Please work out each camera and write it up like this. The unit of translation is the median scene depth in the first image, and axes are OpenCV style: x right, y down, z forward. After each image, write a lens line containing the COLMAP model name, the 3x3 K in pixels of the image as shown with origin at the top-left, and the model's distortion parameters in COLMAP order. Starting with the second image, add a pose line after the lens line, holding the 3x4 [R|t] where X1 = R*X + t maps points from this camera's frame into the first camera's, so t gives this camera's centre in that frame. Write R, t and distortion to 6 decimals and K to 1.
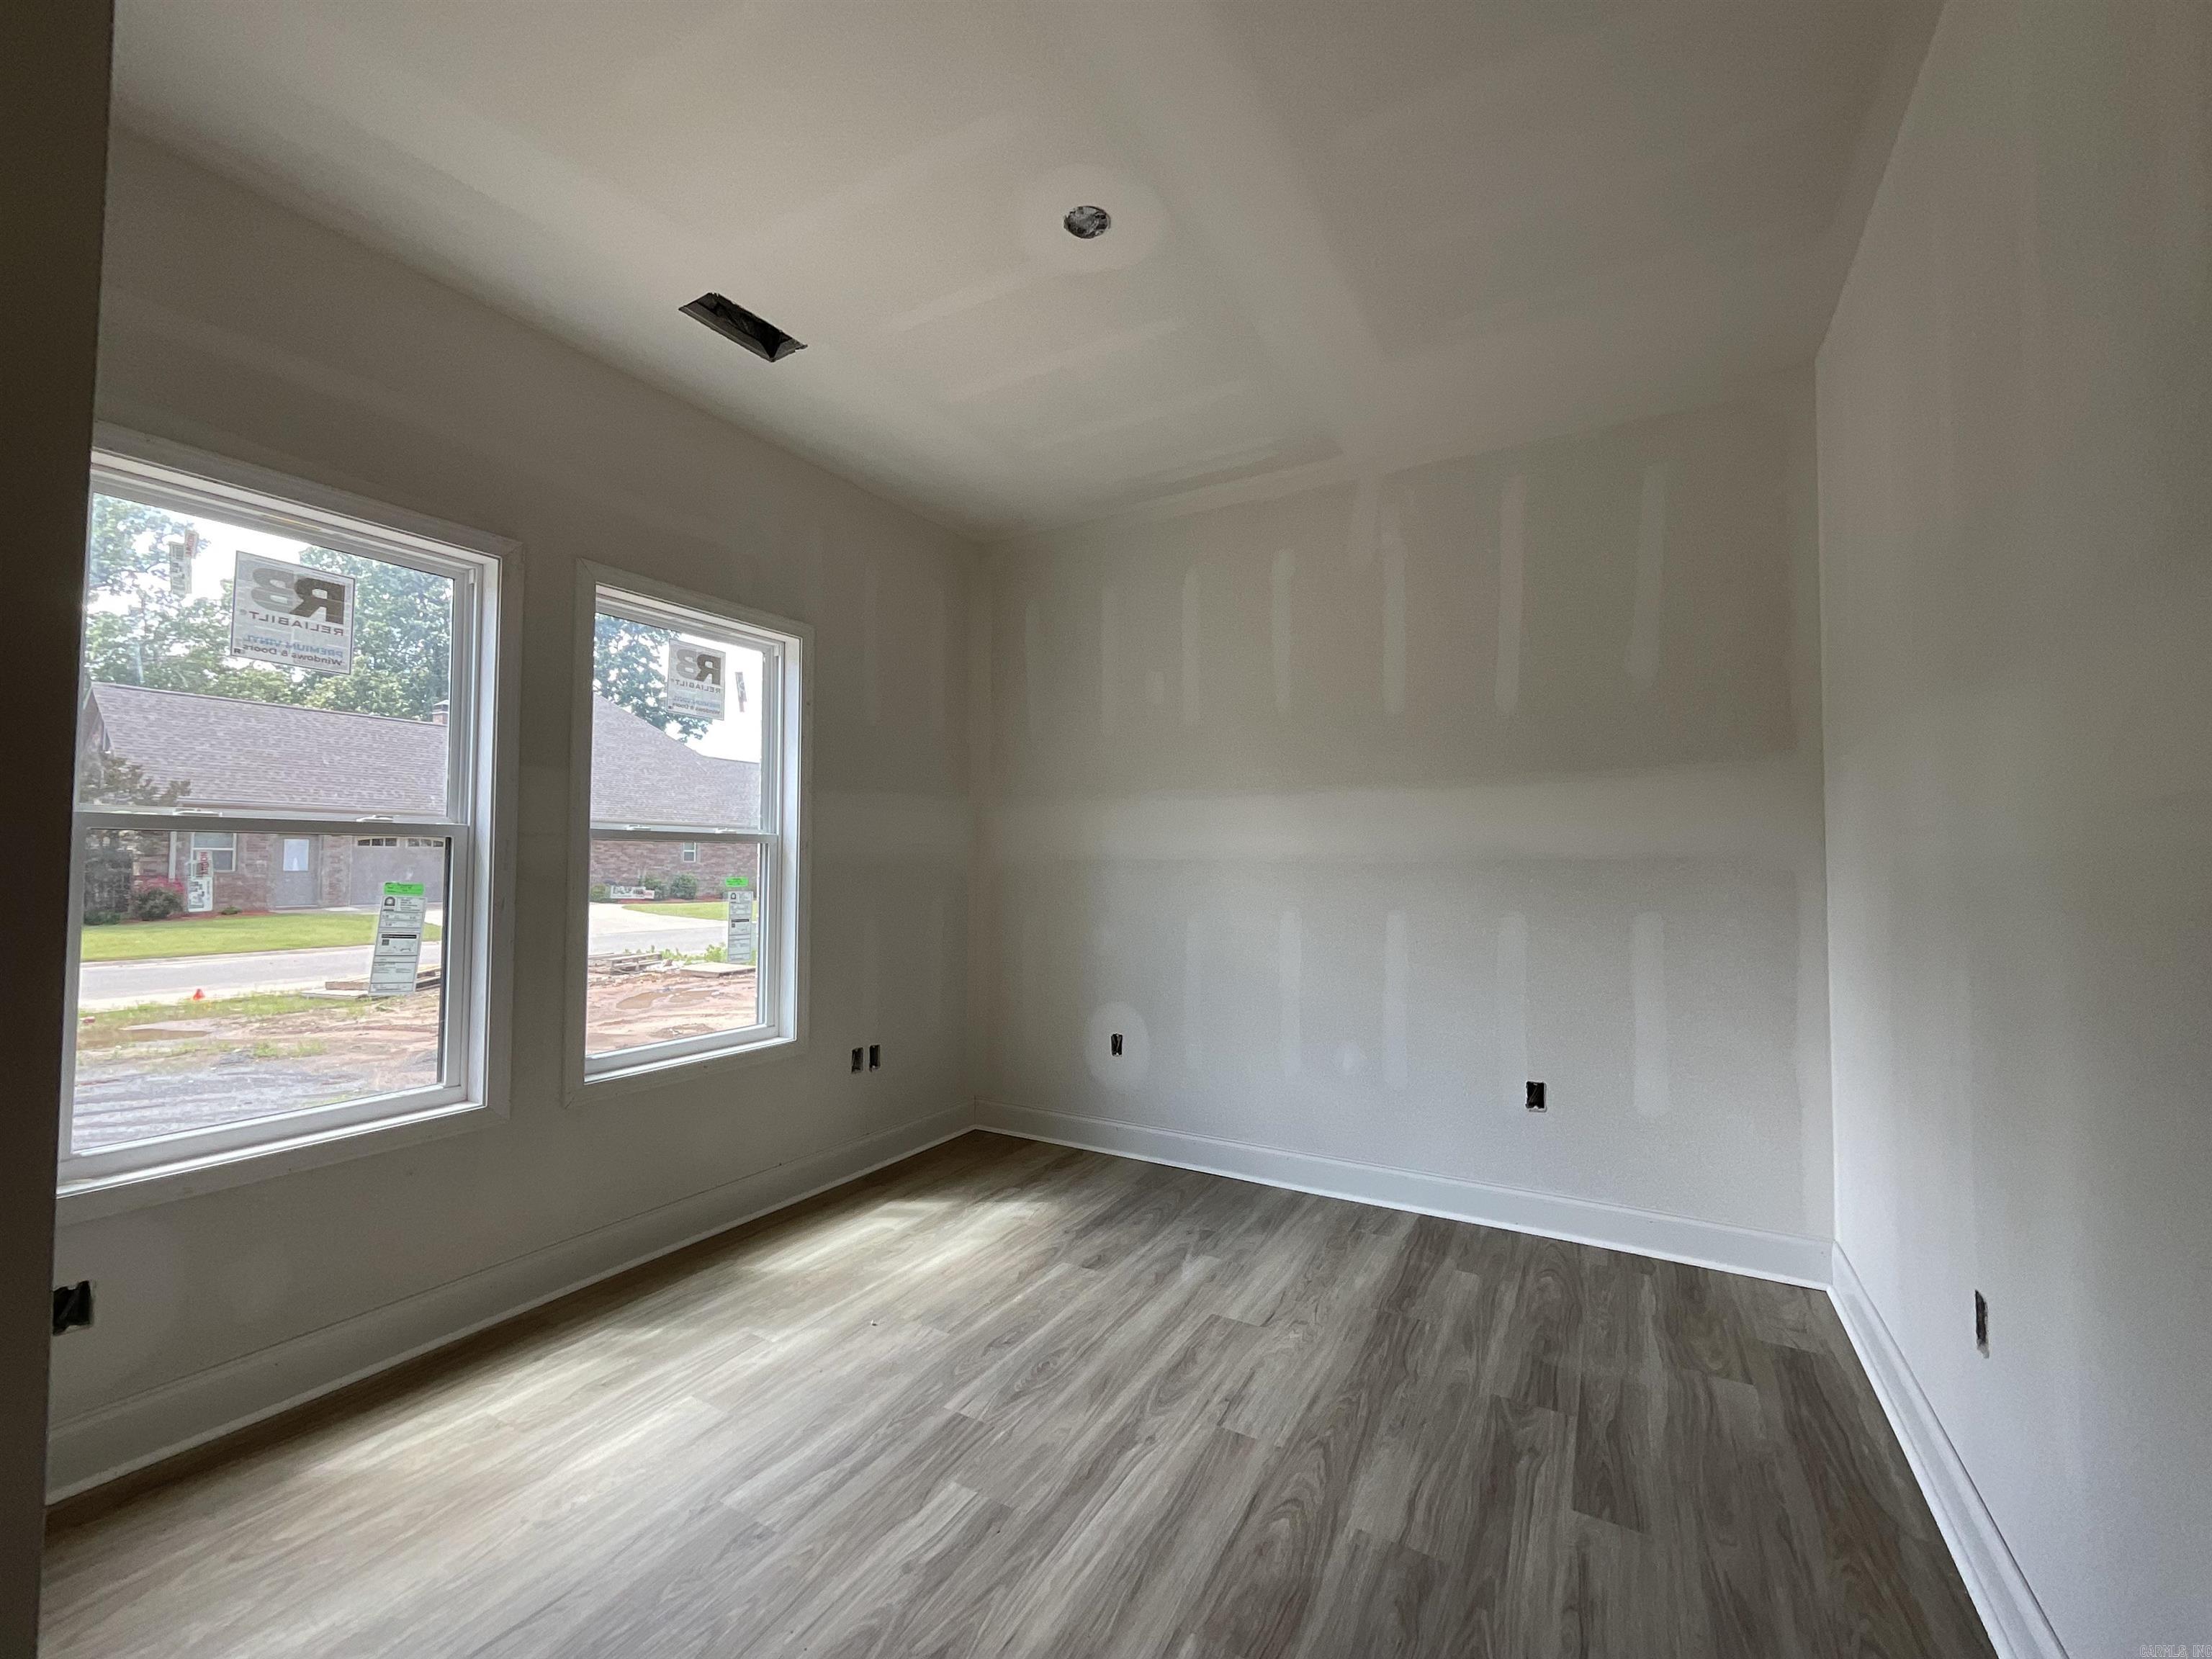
lens RADIAL K [[897.1, 0, 1106.5], [0, 897.1, 831.5], [0, 0, 1]] dist [-0.009524, 0.004486]
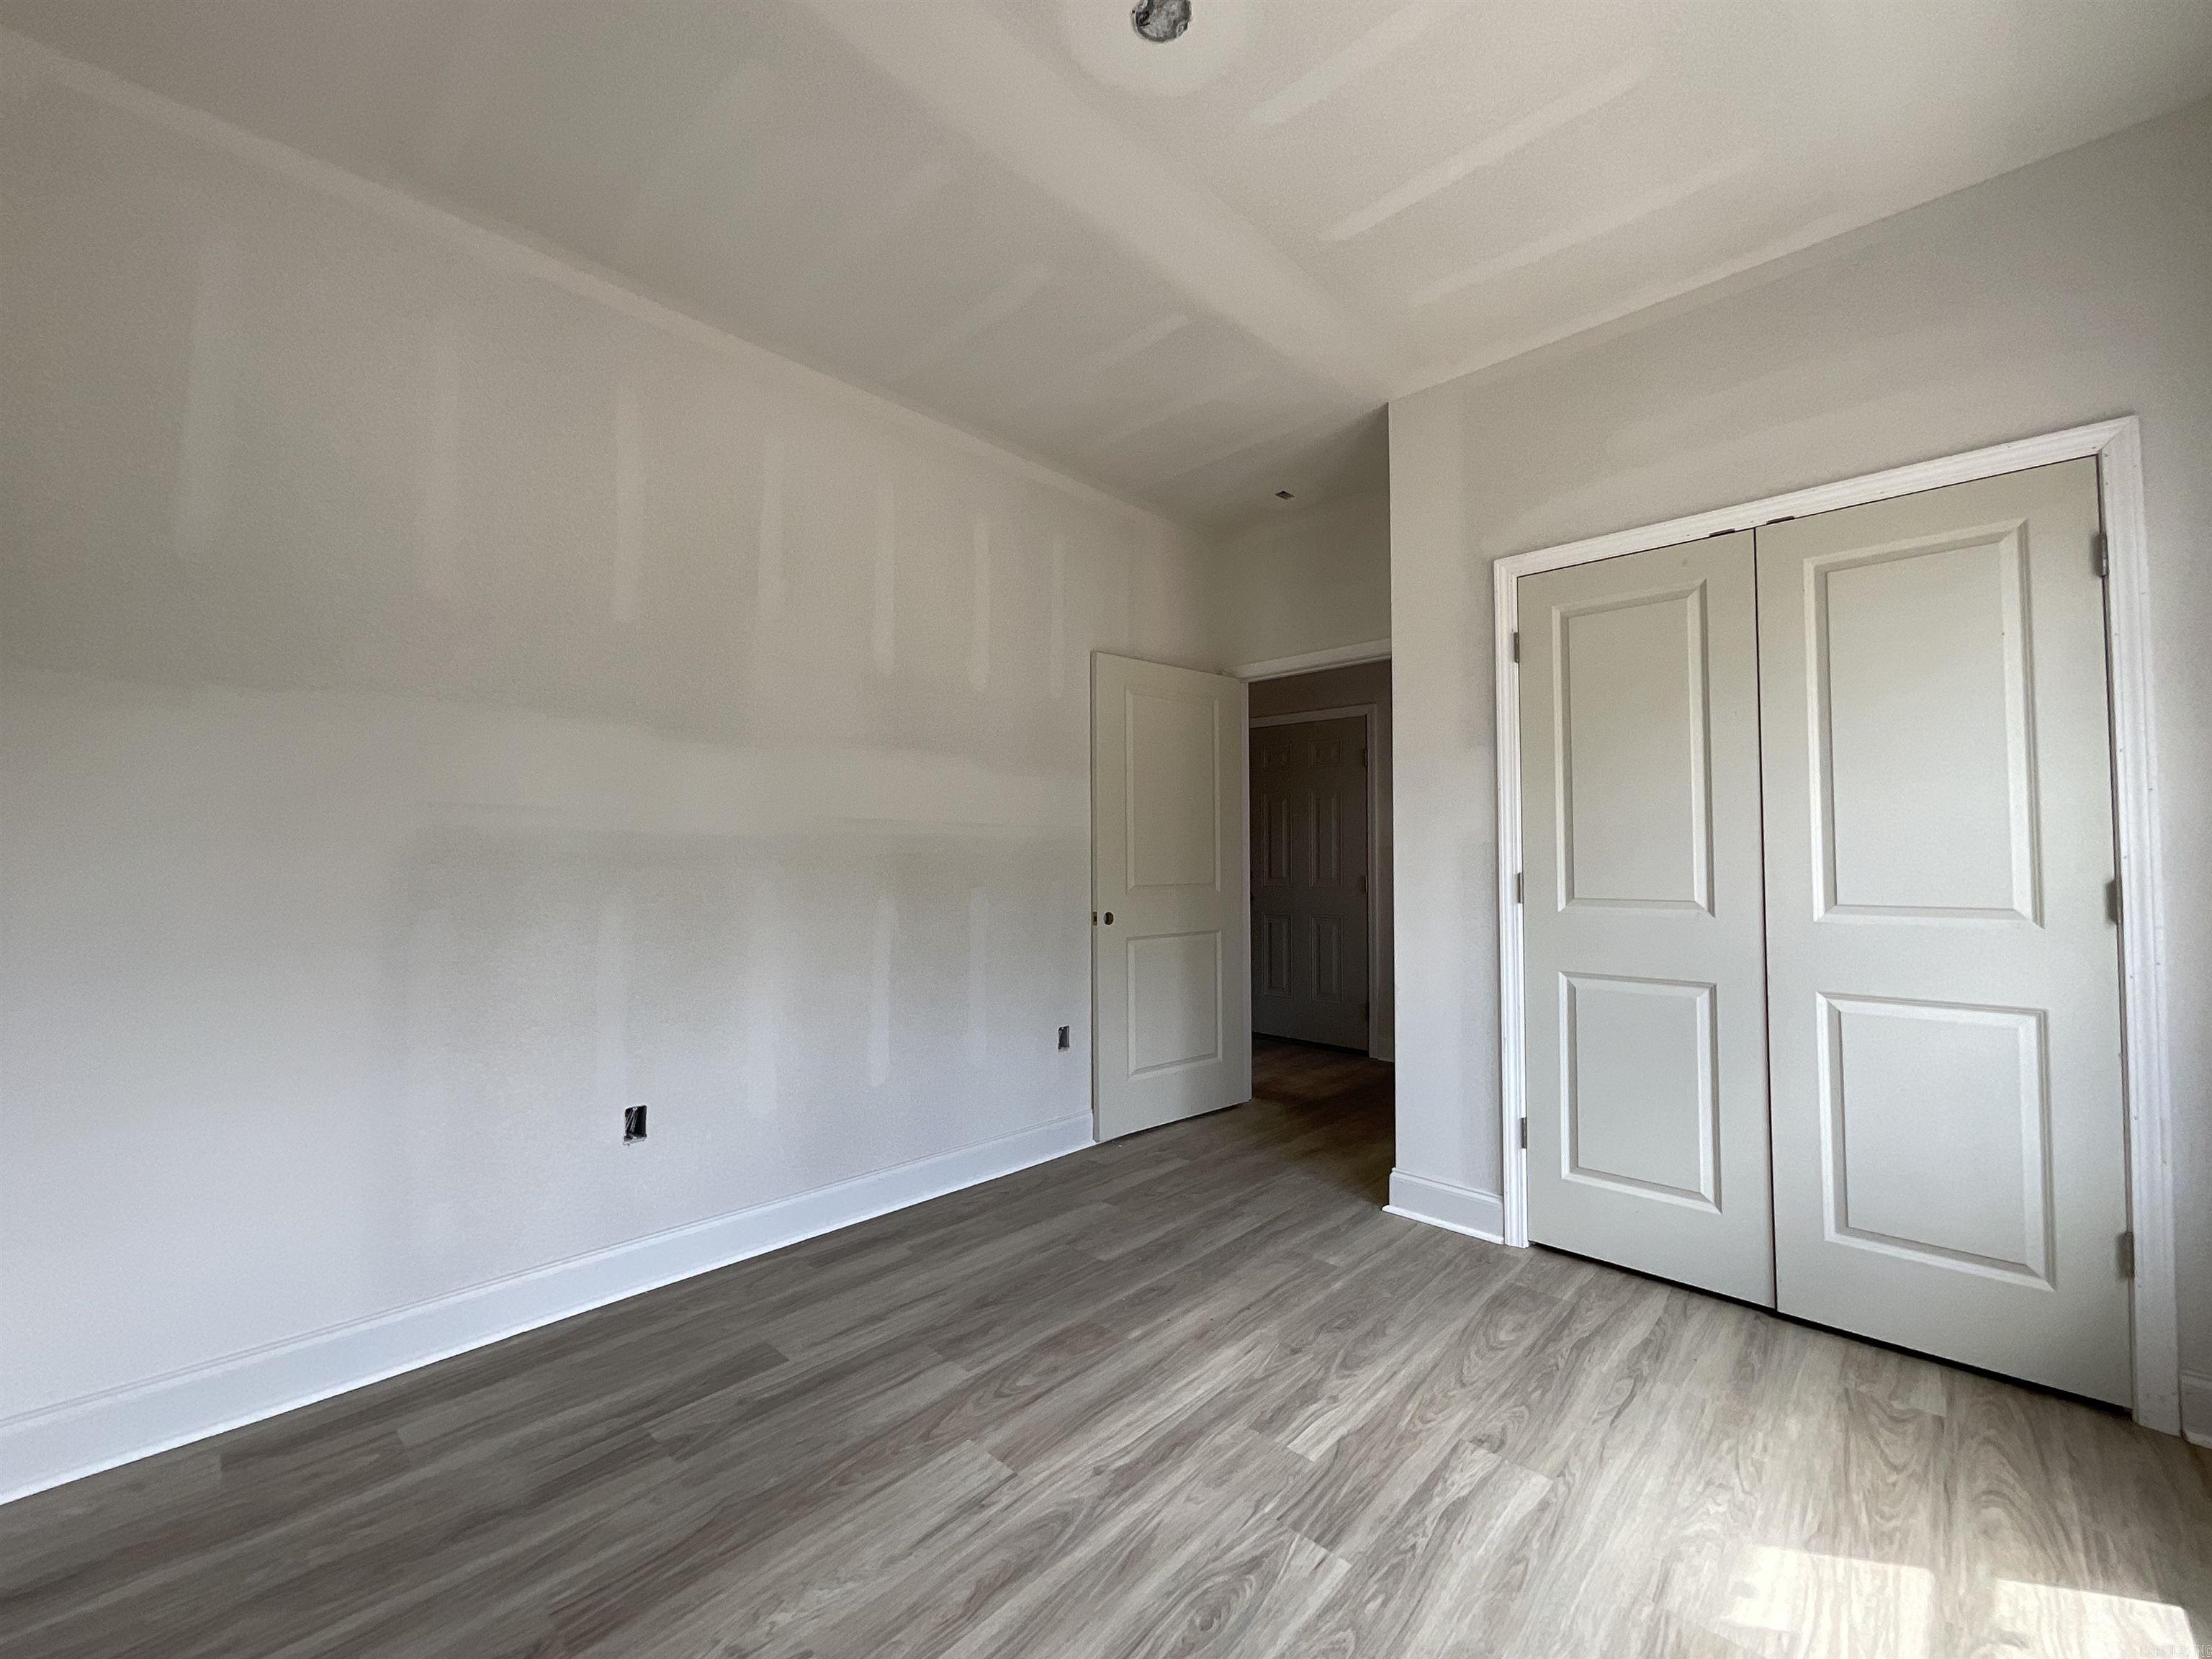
lens RADIAL K [[897.1, 0, 1106.4], [0, 897.1, 830.4], [0, 0, 1]] dist [-0.009524, 0.004486]
pose [[-0.972444, 0.004097, 0.233101, -0.174751], [-0.011452, 0.997799, -0.065313, 0.100253], [-0.232856, -0.066183, -0.970257, 1.963256]]
